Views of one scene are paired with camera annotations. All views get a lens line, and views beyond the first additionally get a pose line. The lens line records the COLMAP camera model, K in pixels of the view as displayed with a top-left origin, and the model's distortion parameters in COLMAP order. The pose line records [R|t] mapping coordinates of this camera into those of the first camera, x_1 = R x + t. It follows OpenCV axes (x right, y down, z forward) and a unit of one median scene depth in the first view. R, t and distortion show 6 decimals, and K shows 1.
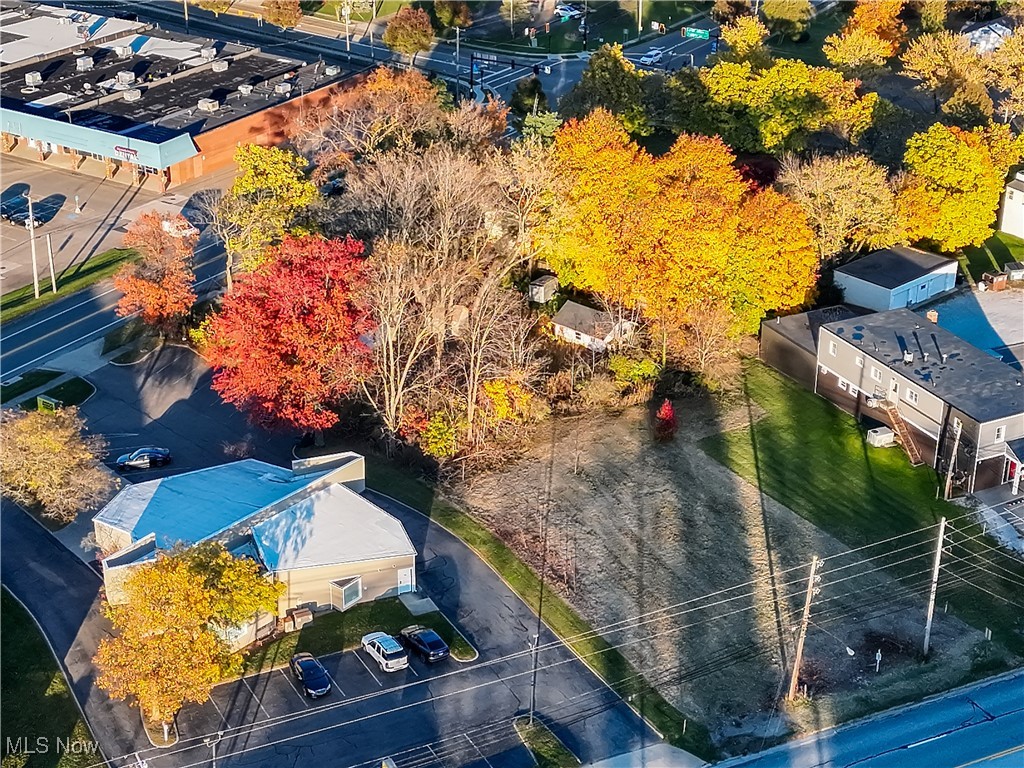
lens RADIAL K [[1747.9, 0, 512.0], [0, 1747.9, 384.0], [0, 0, 1]] dist [0.187602, -0.558980]
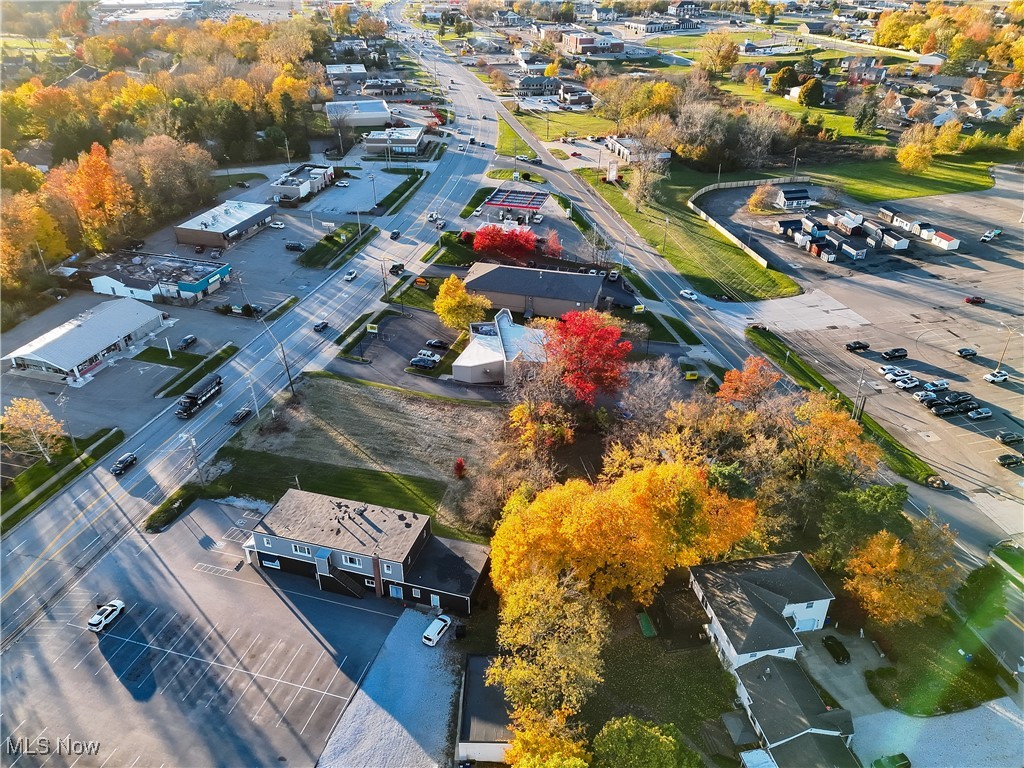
lens RADIAL K [[774.6, 0, 512.0], [0, 774.6, 384.0], [0, 0, 1]] dist [0.084990, -0.079998]
pose [[-0.690273, 0.361961, -0.626504, 0.541953], [-0.322381, 0.621323, 0.714163, -0.648727], [0.647760, 0.694941, -0.312193, 1.263563]]
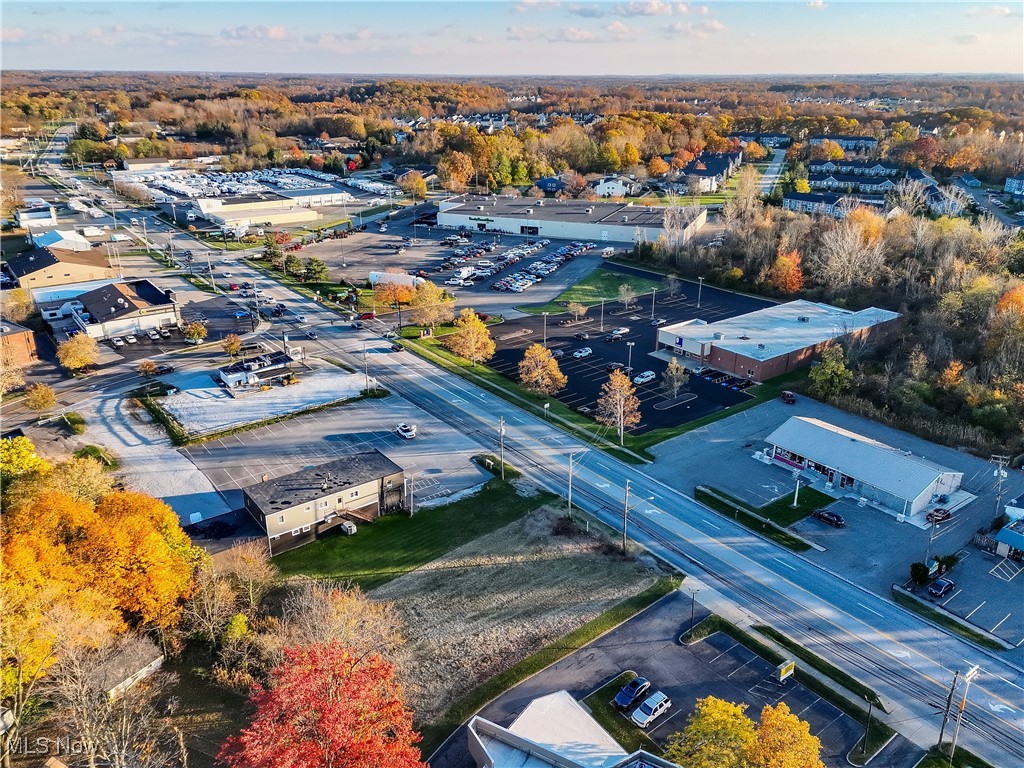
lens RADIAL K [[774.6, 0, 512.0], [0, 774.6, 384.0], [0, 0, 1]] dist [0.084990, -0.079998]
pose [[-0.172825, -0.374244, 0.911083, -0.470146], [0.425434, 0.805901, 0.411740, -0.337763], [-0.888334, 0.458765, 0.019937, 0.800495]]
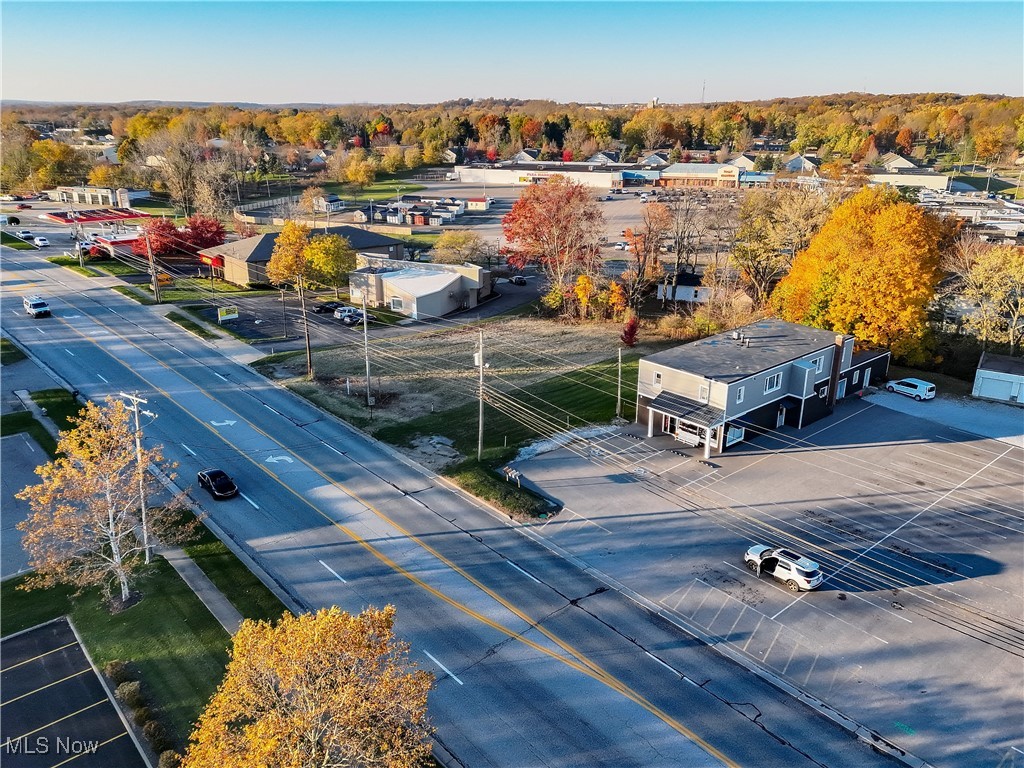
lens RADIAL K [[779.3, 0, 512.0], [0, 779.3, 384.0], [0, 0, 1]] dist [0.118702, -0.142658]
pose [[0.246947, 0.317173, -0.915652, 0.686252], [-0.423382, 0.885271, 0.192465, -0.024469], [0.871645, 0.340142, 0.352901, 0.722771]]
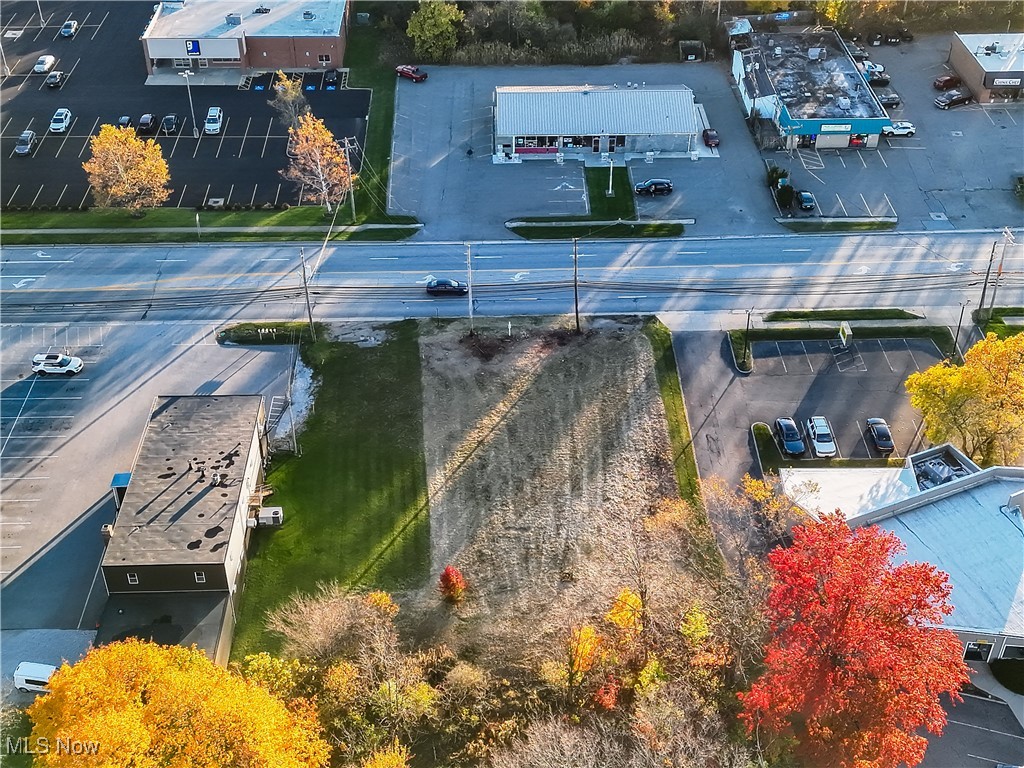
lens RADIAL K [[1250.5, 0, 512.0], [0, 1250.5, 384.0], [0, 0, 1]] dist [0.202573, -0.508074]
pose [[-0.903028, -0.267614, 0.336040, -0.145047], [0.176771, 0.481462, 0.858456, -0.624049], [-0.391525, 0.834612, -0.387467, 1.194770]]
